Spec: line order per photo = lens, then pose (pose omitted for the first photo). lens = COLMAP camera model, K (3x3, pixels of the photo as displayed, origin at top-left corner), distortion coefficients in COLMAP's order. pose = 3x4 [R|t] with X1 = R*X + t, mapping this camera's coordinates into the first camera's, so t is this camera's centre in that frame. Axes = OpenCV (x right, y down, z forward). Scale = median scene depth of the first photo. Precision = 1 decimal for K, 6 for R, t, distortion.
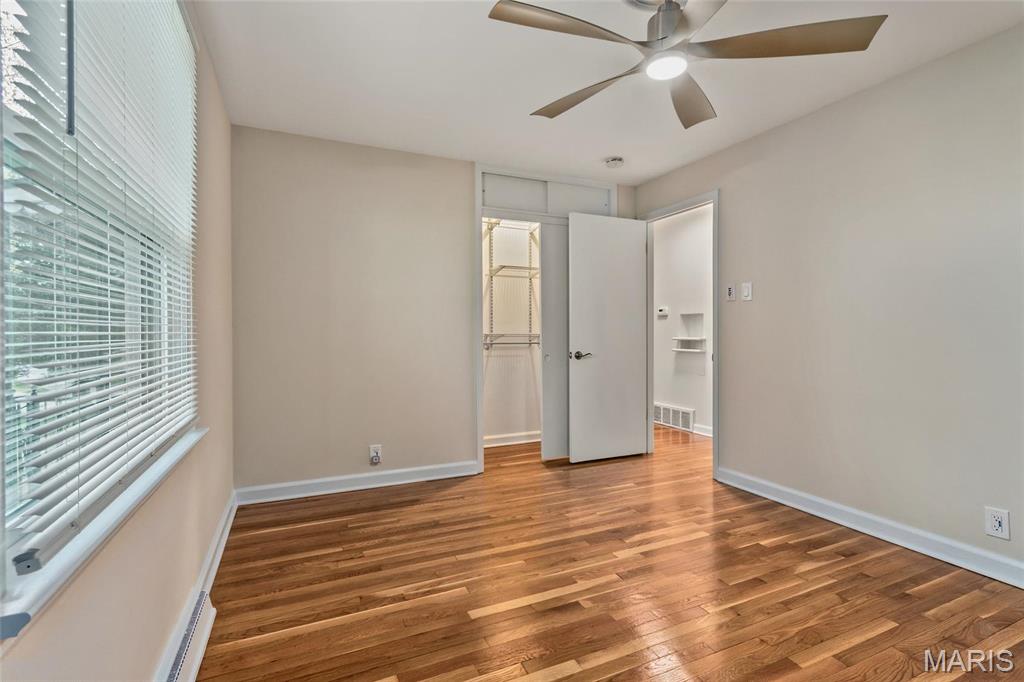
lens RADIAL K [[471.0, 0, 513.9], [0, 471.0, 345.3], [0, 0, 1]] dist [-0.000141, -0.000038]
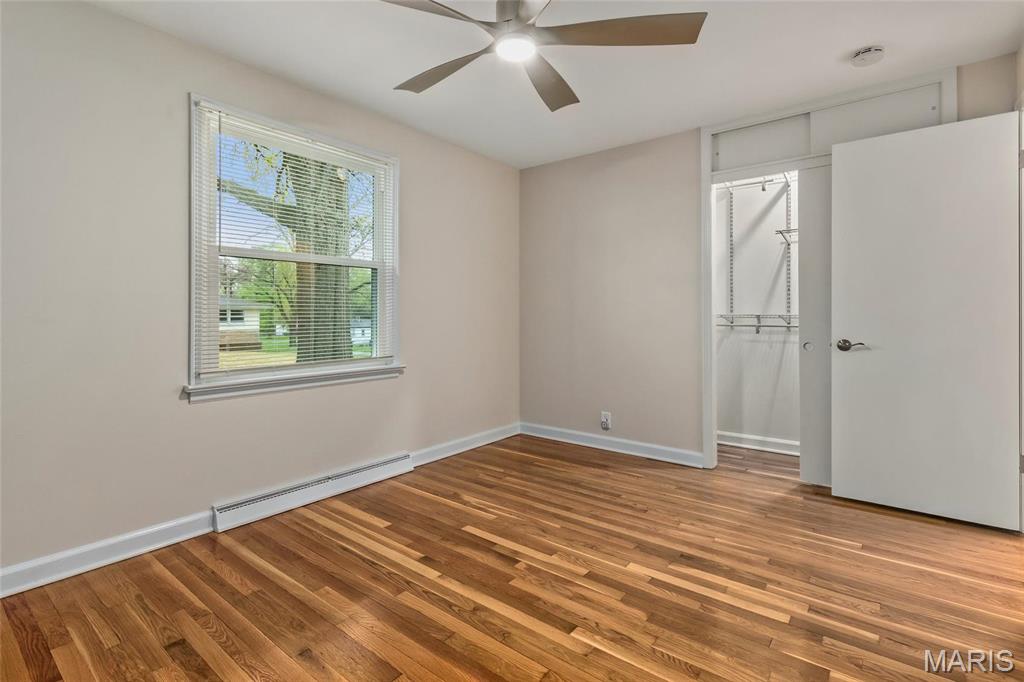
lens RADIAL K [[482.6, 0, 515.6], [0, 482.6, 324.9], [0, 0, 1]] dist [0.000948, 0.000427]
pose [[0.462304, 0.021910, -0.886451, 0.699850], [-0.023347, 0.999649, 0.012531, -0.008627], [0.886414, 0.014903, 0.462653, 0.296764]]
